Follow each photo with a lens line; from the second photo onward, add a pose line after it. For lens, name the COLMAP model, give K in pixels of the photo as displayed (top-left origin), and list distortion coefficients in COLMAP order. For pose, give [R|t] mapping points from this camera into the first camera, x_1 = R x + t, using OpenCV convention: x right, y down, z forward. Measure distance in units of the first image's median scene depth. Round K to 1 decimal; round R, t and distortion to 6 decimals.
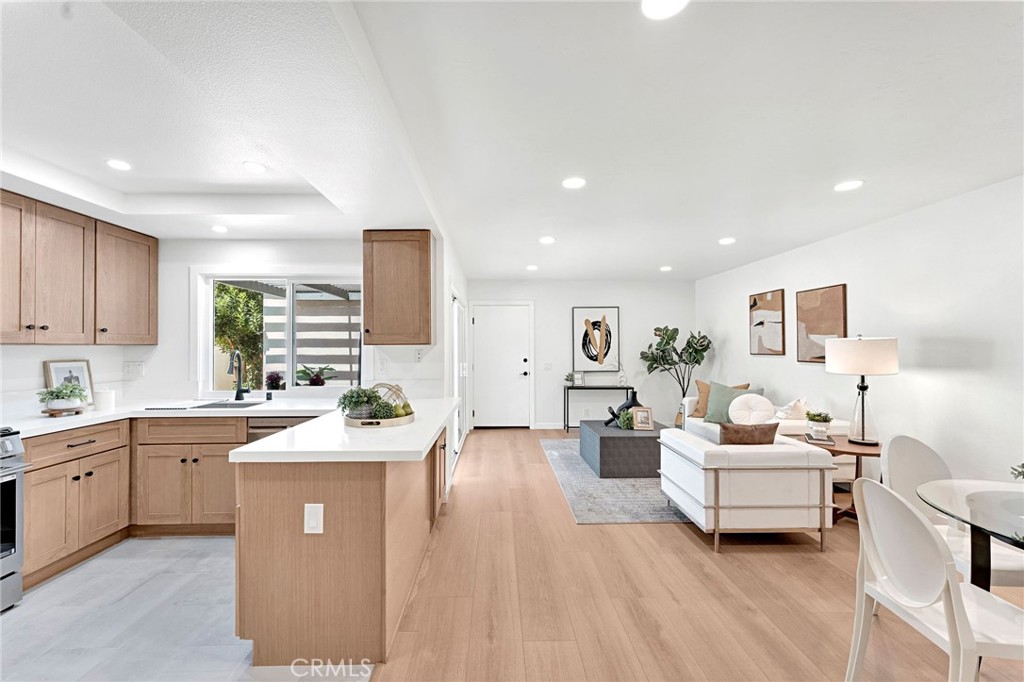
lens RADIAL K [[414.6, 0, 499.2], [0, 414.6, 342.5], [0, 0, 1]] dist [0.004030, 0.000807]
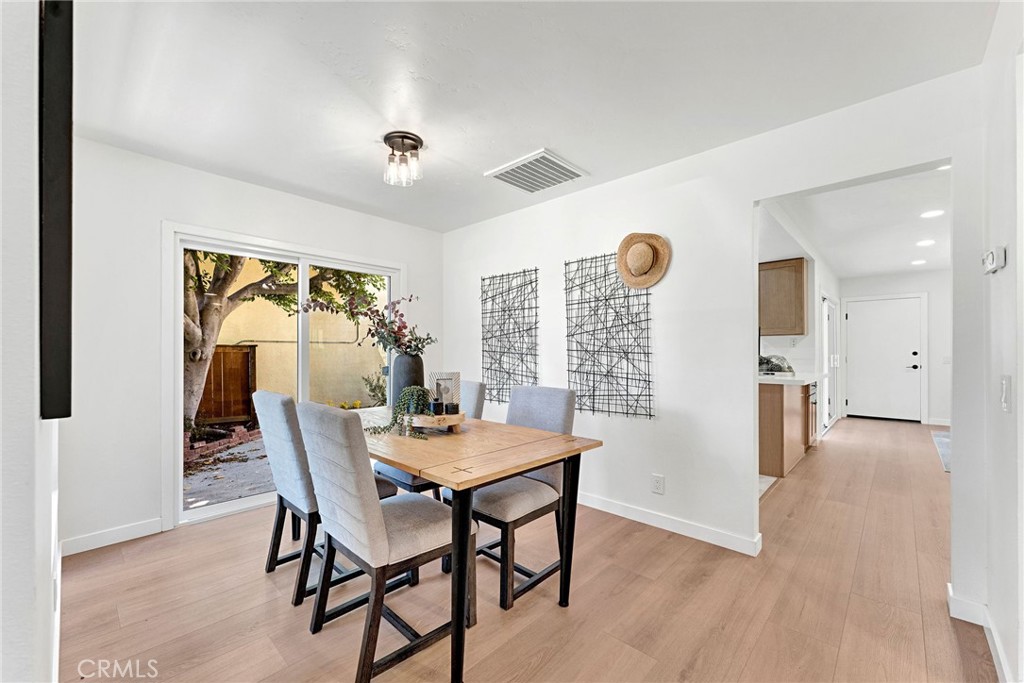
lens RADIAL K [[414.6, 0, 502.7], [0, 414.6, 350.6], [0, 0, 1]] dist [0.004030, 0.000807]
pose [[0.720534, 0.003627, -0.693410, 0.099342], [0.006041, 0.999916, 0.011508, 0.043243], [0.693393, -0.012481, 0.720452, -0.914886]]
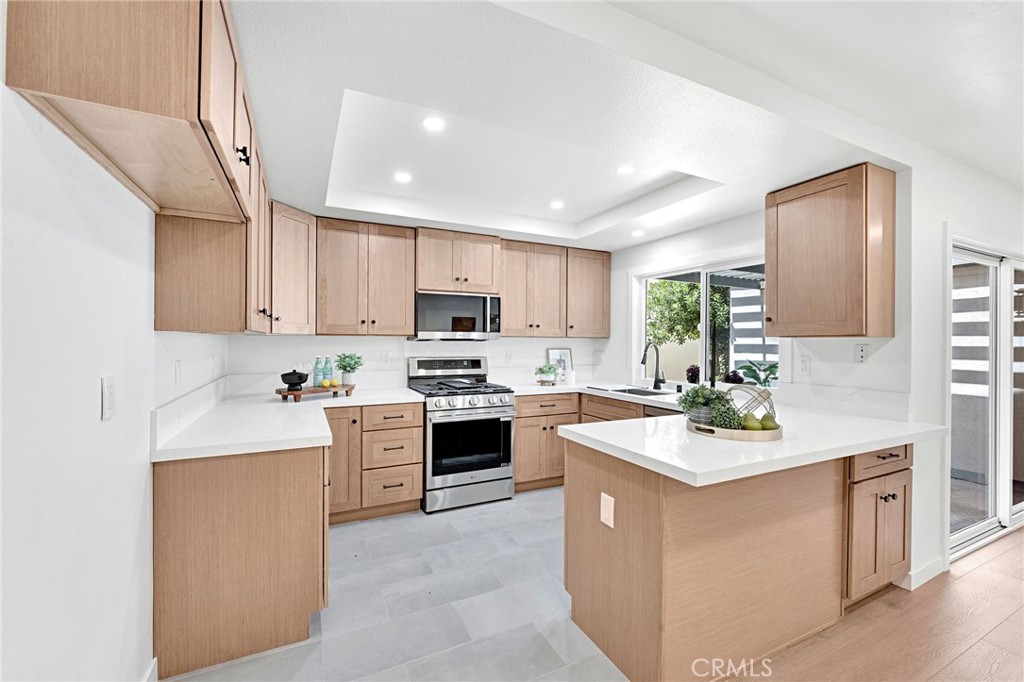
lens RADIAL K [[414.6, 0, 490.8], [0, 414.6, 340.9], [0, 0, 1]] dist [0.004030, 0.000807]
pose [[0.425417, 0.005241, -0.904982, 0.193454], [0.004303, 0.999960, 0.007814, 0.005447], [0.904987, -0.007219, 0.425378, 0.189819]]
